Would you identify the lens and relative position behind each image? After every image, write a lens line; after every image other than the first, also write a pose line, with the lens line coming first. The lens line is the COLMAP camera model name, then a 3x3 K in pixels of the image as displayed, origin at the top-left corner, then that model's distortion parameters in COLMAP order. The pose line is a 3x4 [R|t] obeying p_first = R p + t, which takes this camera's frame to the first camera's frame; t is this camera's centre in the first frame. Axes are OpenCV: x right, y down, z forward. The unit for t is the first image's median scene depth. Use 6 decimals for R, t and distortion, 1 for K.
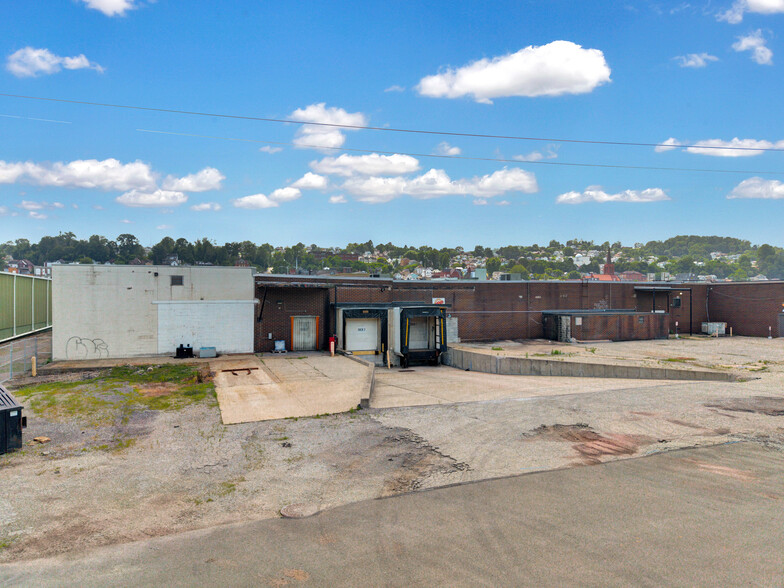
lens RADIAL K [[522.9, 0, 396.1], [0, 522.9, 295.9], [0, 0, 1]] dist [0.049273, -0.049089]
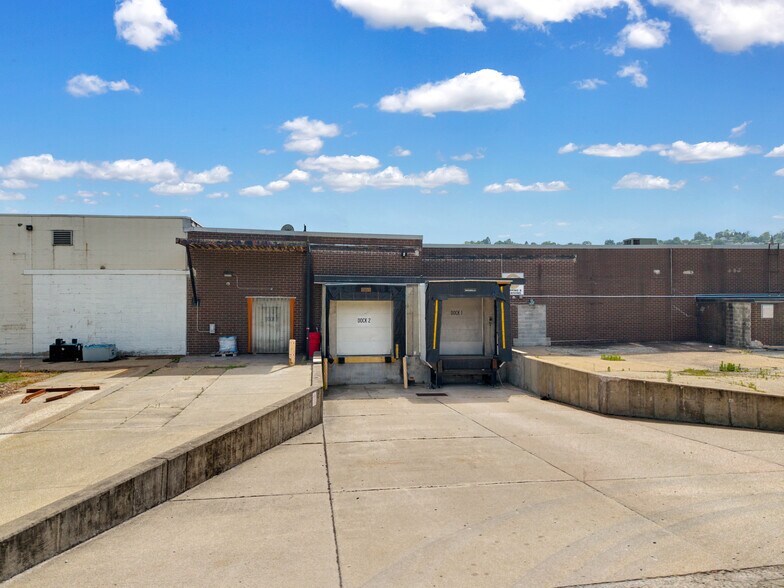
lens RADIAL K [[526.8, 0, 392.0], [0, 526.8, 294.0], [0, 0, 1]] dist [0.023966, -0.040376]
pose [[0.972515, -0.003040, -0.232820, 0.101923], [0.002240, 0.999991, -0.003702, 0.036075], [0.232829, 0.003078, 0.972513, 0.415746]]
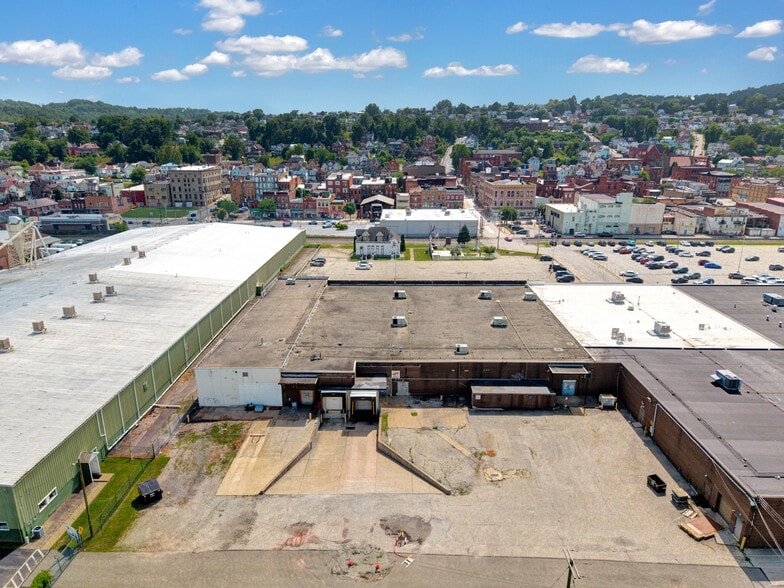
lens RADIAL K [[522.9, 0, 396.1], [0, 522.9, 295.9], [0, 0, 1]] dist [0.049273, -0.049089]
pose [[0.925268, 0.104619, -0.364600, 0.784139], [0.004505, 0.958113, 0.286356, -0.829059], [0.379287, -0.266599, 0.886040, -0.502728]]
